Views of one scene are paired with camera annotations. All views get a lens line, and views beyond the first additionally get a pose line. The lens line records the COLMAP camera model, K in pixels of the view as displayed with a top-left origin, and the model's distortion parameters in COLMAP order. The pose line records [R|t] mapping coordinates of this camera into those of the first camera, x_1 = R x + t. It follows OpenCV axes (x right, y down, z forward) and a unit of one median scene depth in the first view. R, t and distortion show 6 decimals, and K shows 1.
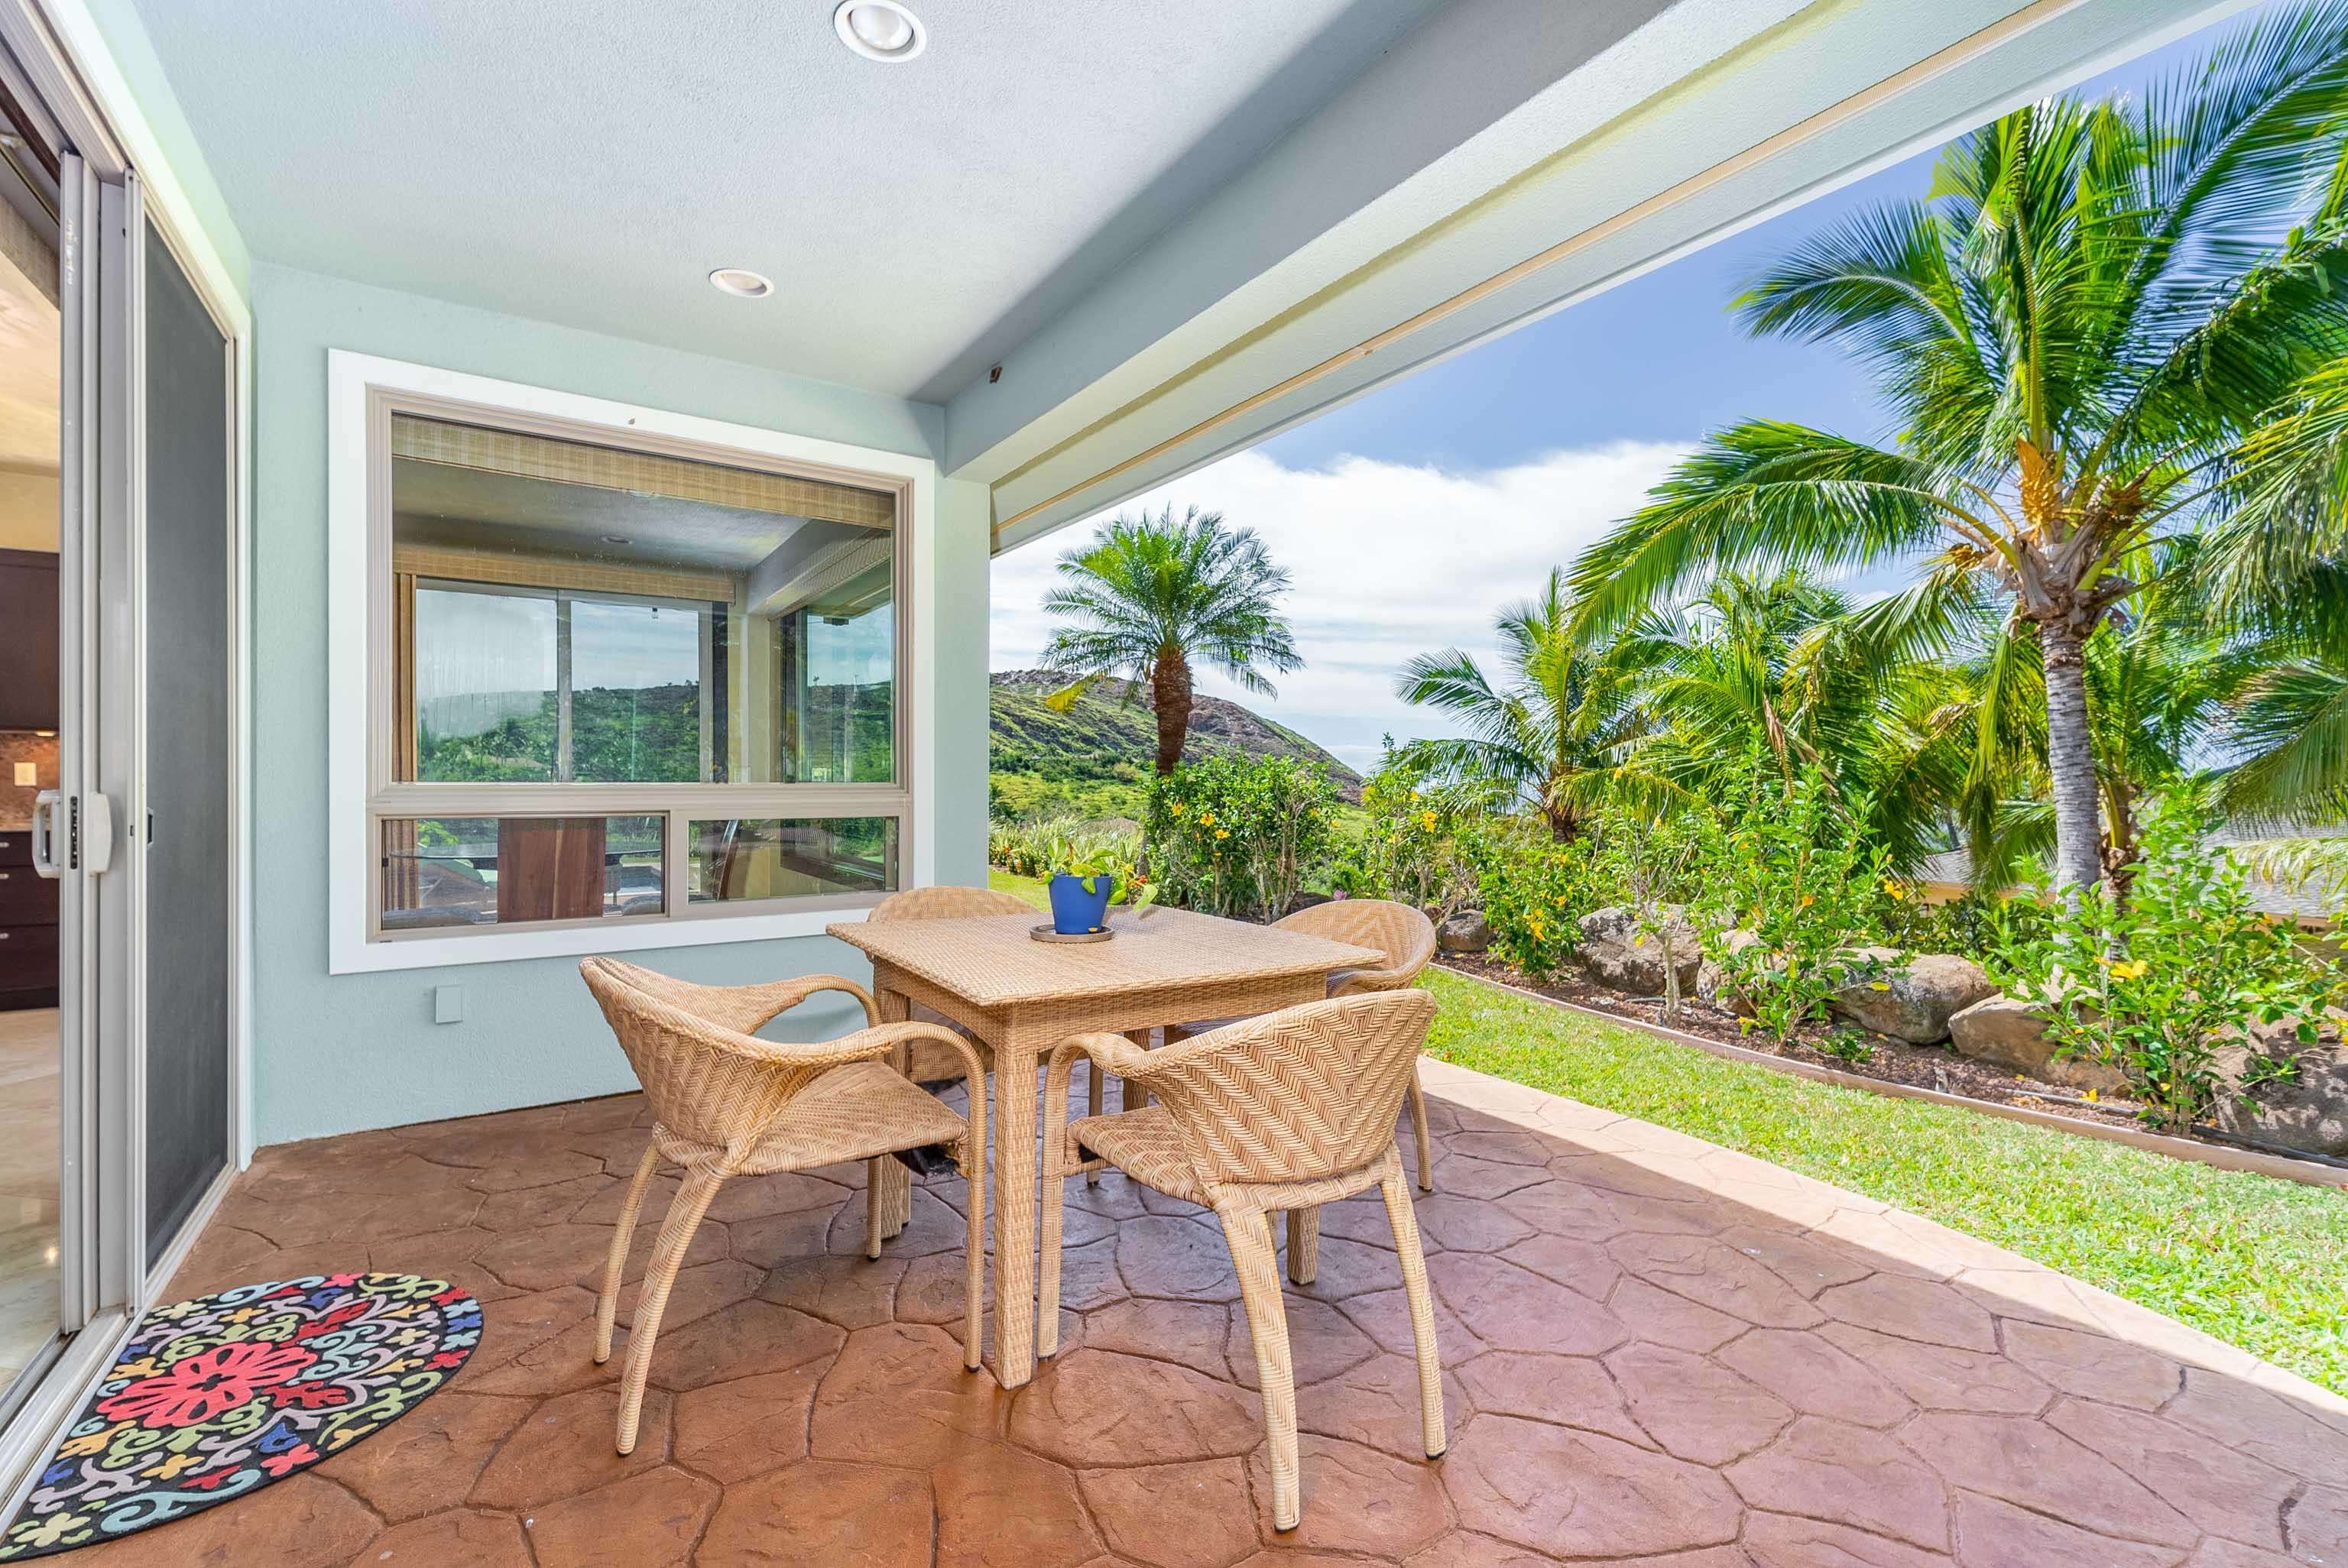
lens RADIAL K [[1024.5, 0, 1185.5], [0, 1024.5, 785.8], [0, 0, 1]] dist [0.013519, -0.000141]
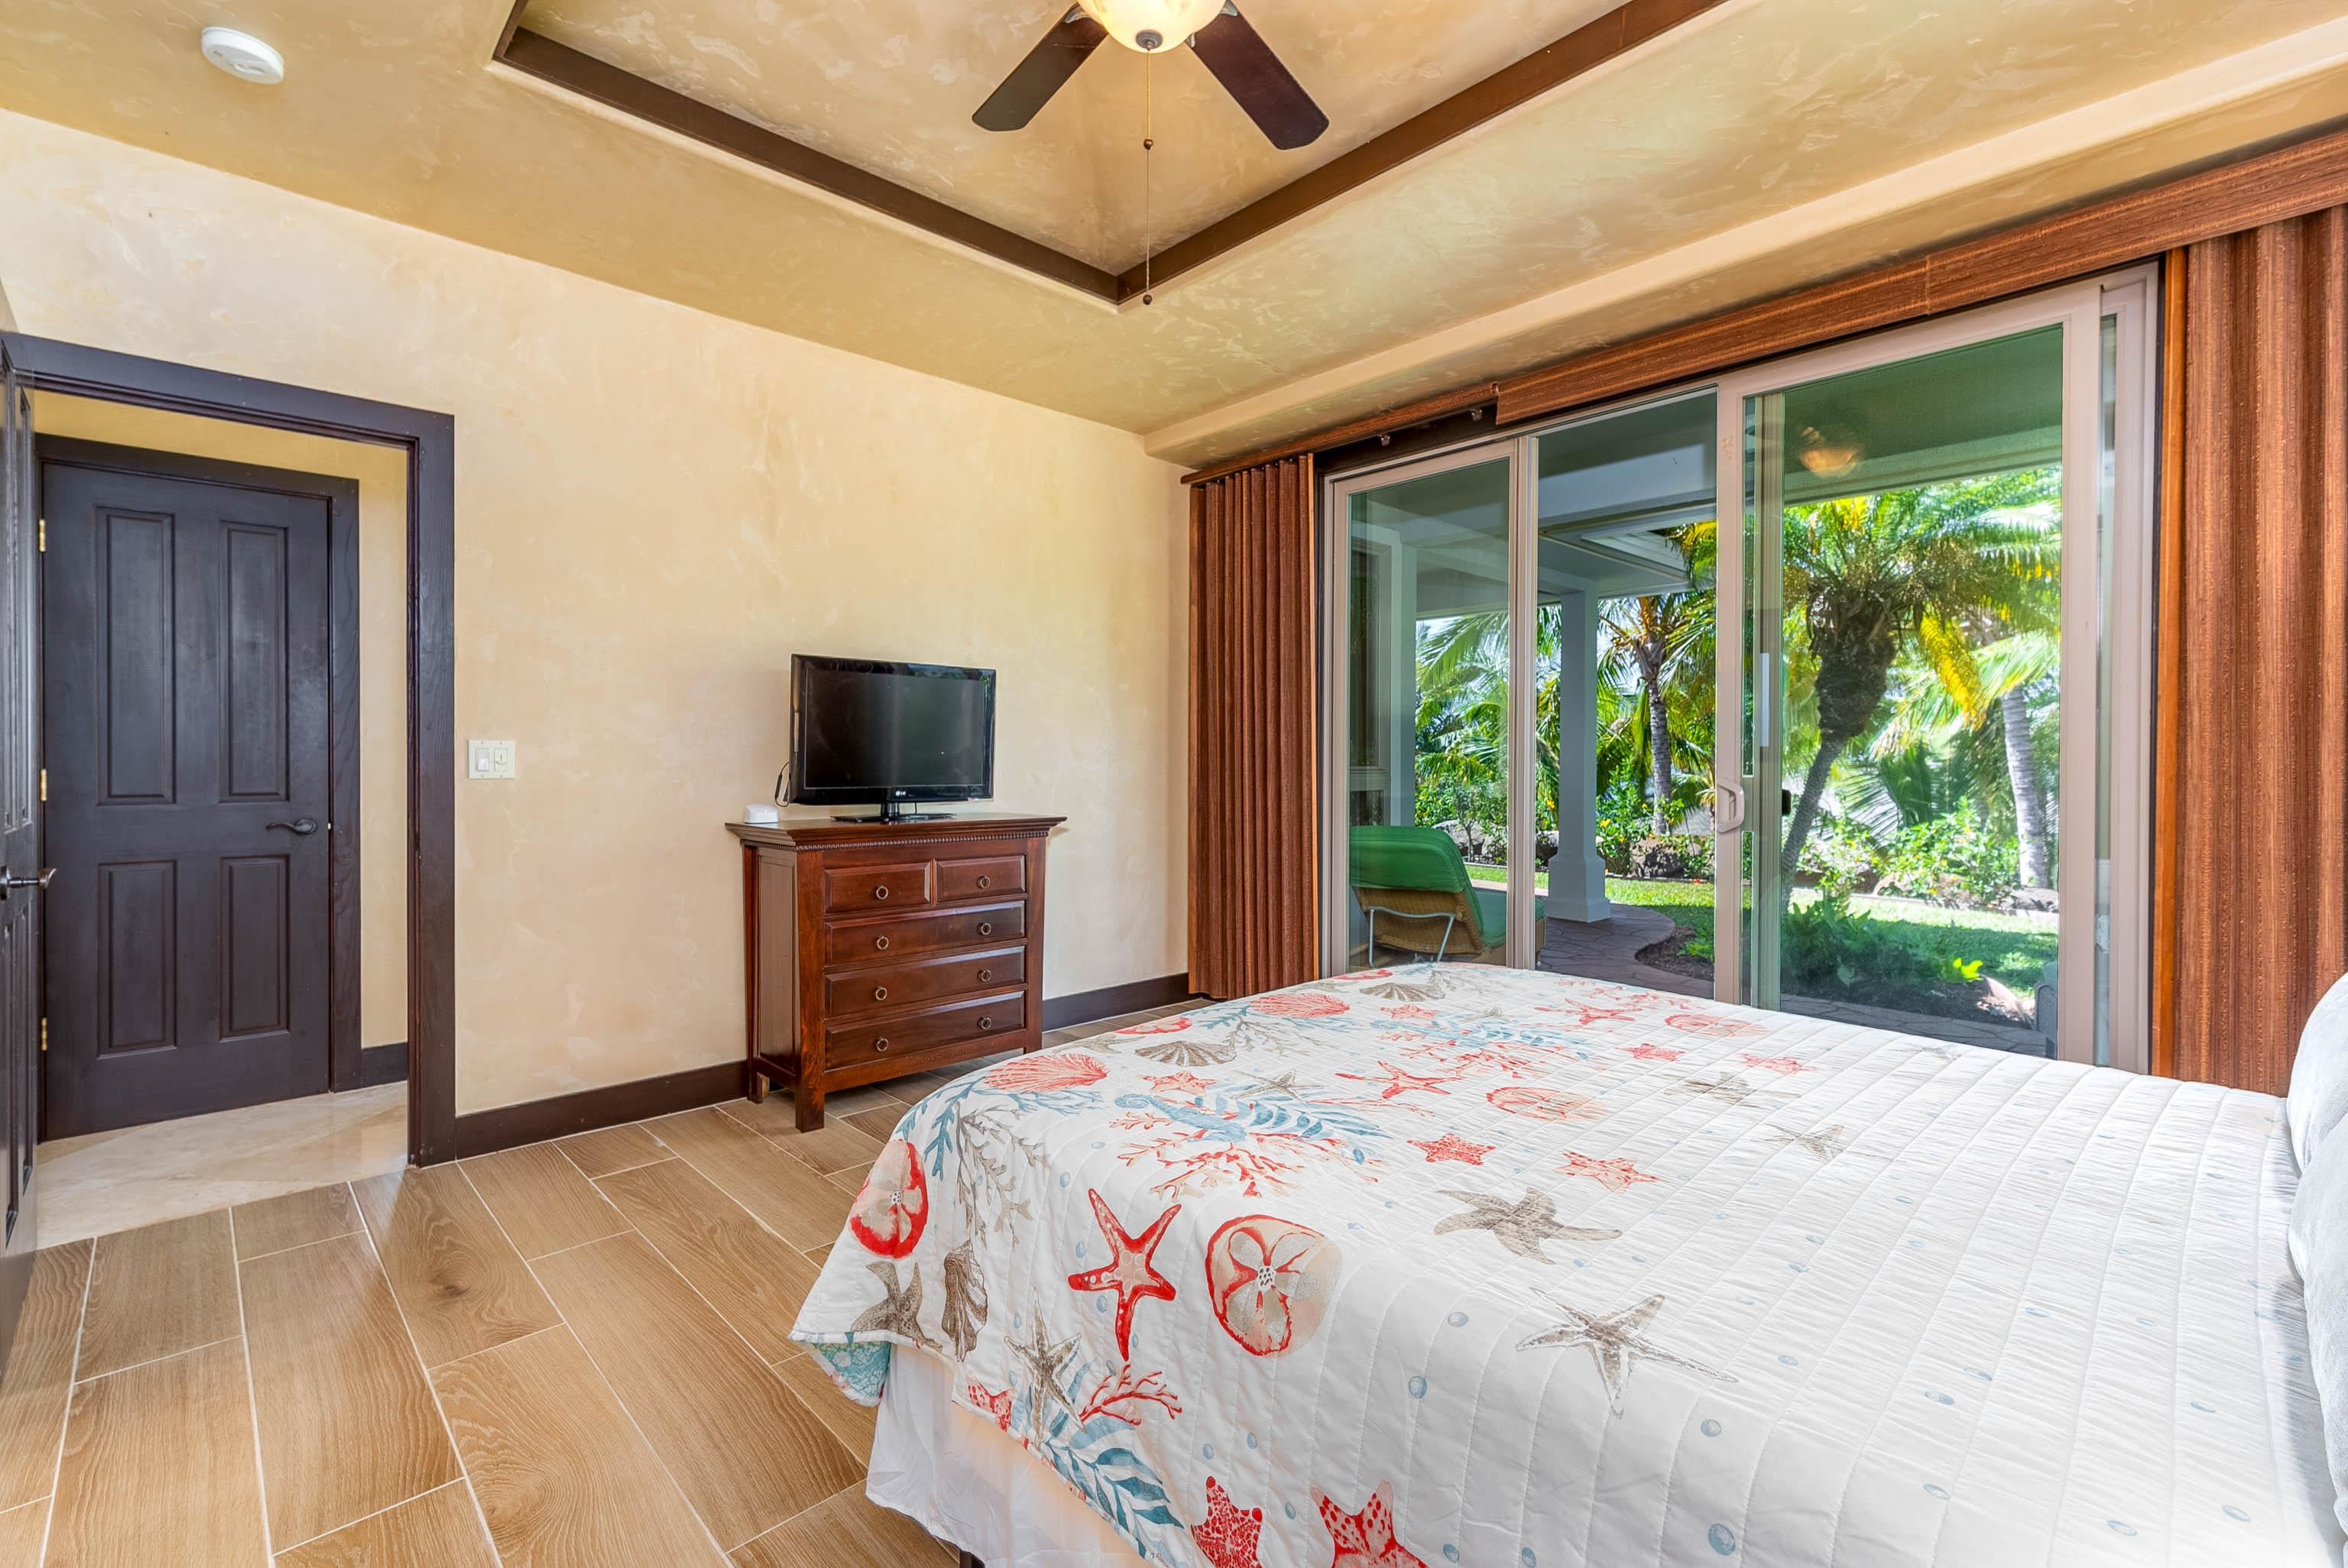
lens RADIAL K [[1044.8, 0, 1200.9], [0, 1044.8, 778.7], [0, 0, 1]] dist [0.013743, -0.000052]
pose [[0.984132, -0.000953, 0.177437, -0.227202], [-0.001747, 0.999885, 0.015057, 0.000140], [-0.177431, -0.015128, 0.984017, -0.504438]]
